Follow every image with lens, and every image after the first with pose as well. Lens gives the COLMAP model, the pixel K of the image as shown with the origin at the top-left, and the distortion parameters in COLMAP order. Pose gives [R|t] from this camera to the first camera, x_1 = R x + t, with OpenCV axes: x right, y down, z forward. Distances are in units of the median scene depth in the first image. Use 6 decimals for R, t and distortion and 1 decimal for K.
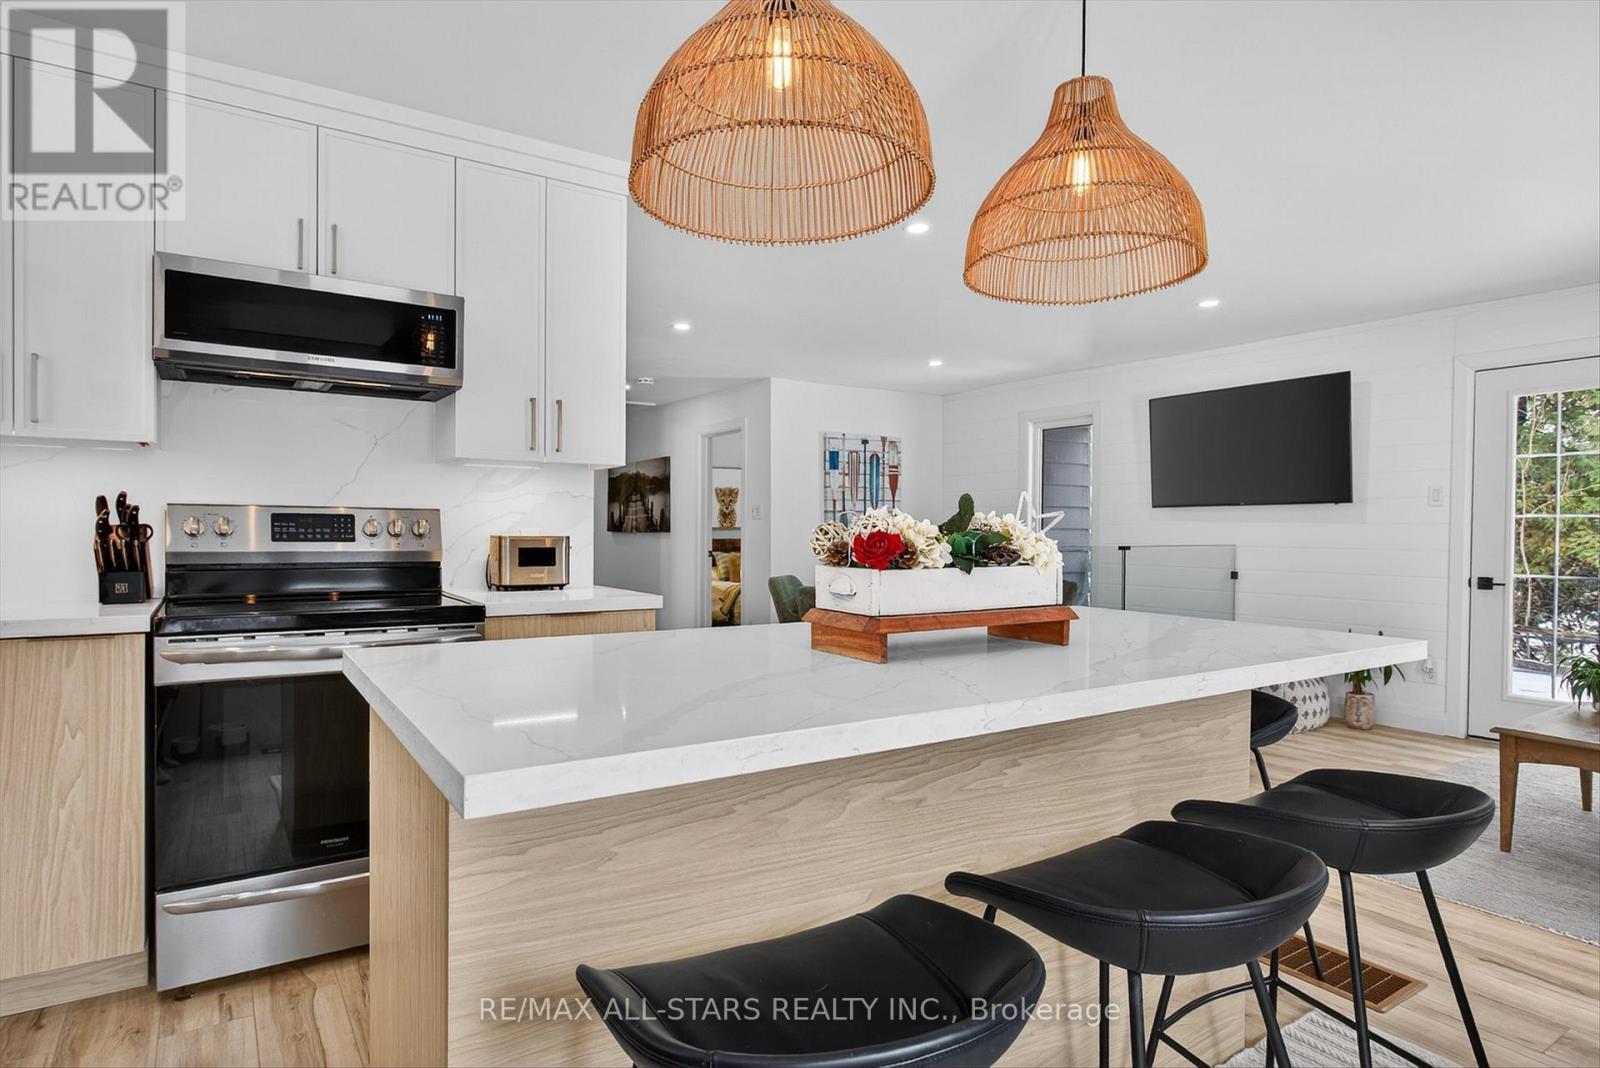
lens RADIAL K [[871.1, 0, 790.9], [0, 871.1, 534.7], [0, 0, 1]] dist [-0.004357, -0.000325]
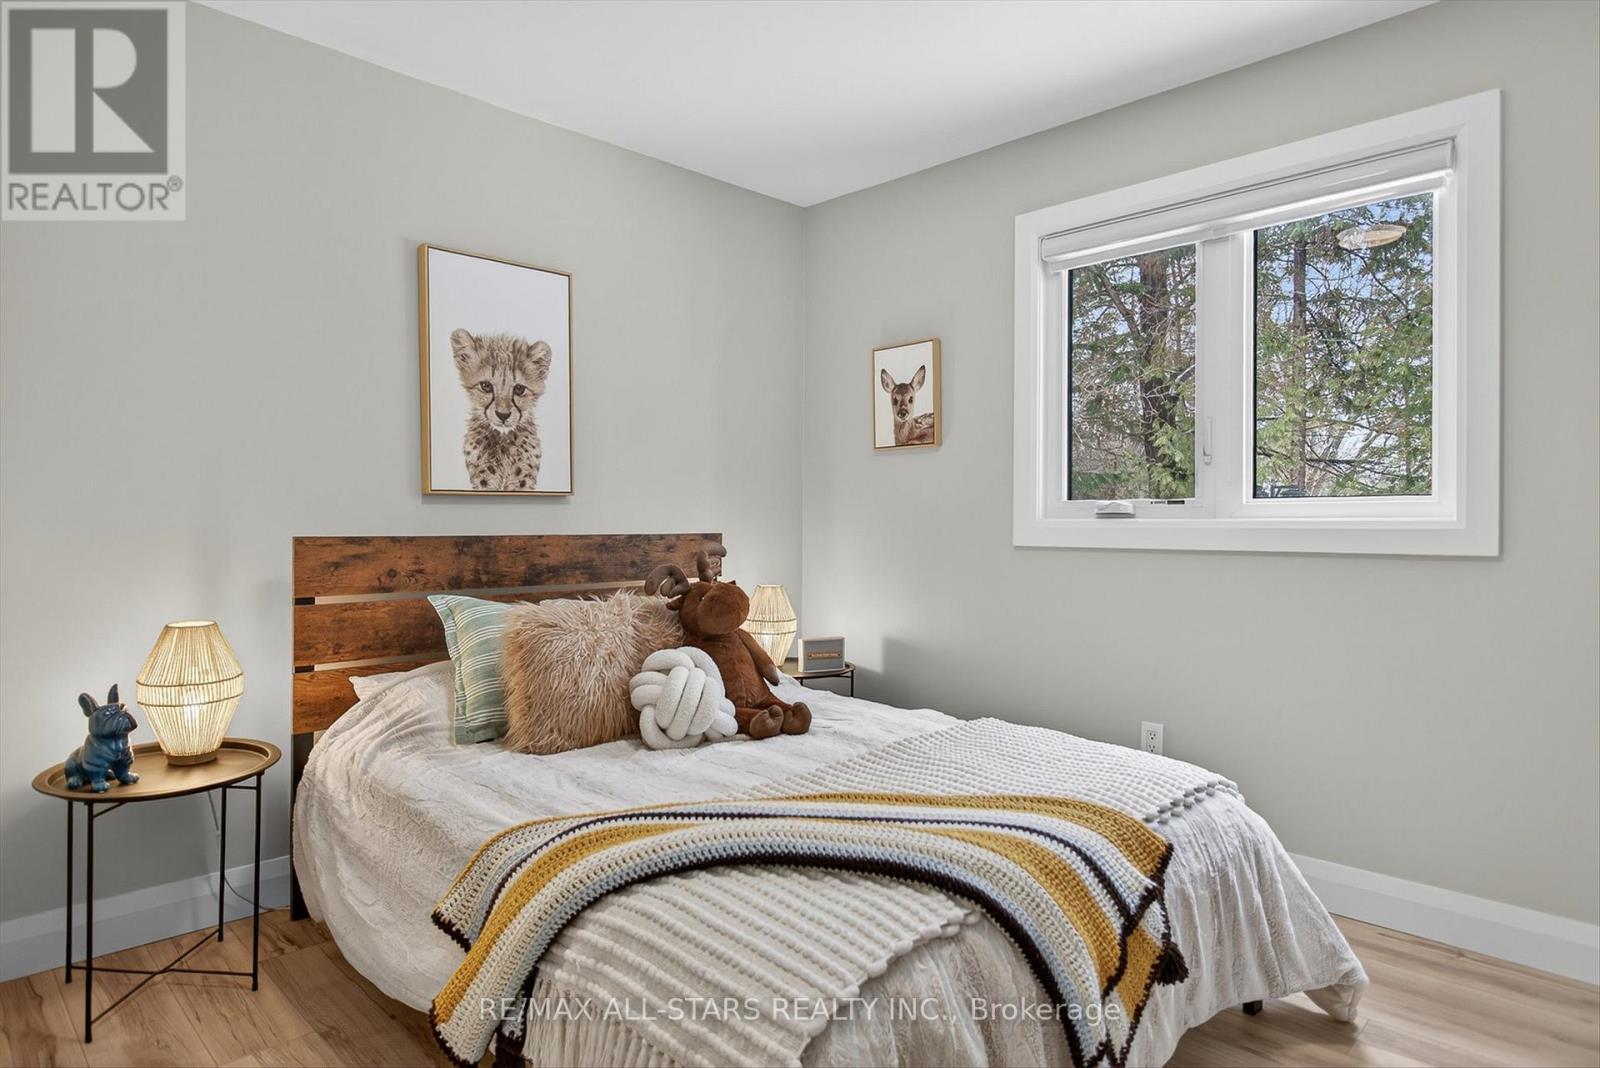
lens RADIAL K [[871.1, 0, 797.8], [0, 871.1, 525.9], [0, 0, 1]] dist [-0.004357, -0.000325]
pose [[0.976576, -0.002053, 0.215162, -0.043926], [0.002109, 0.999998, -0.000032, 0.001847], [-0.215161, 0.000485, 0.976578, 0.732634]]
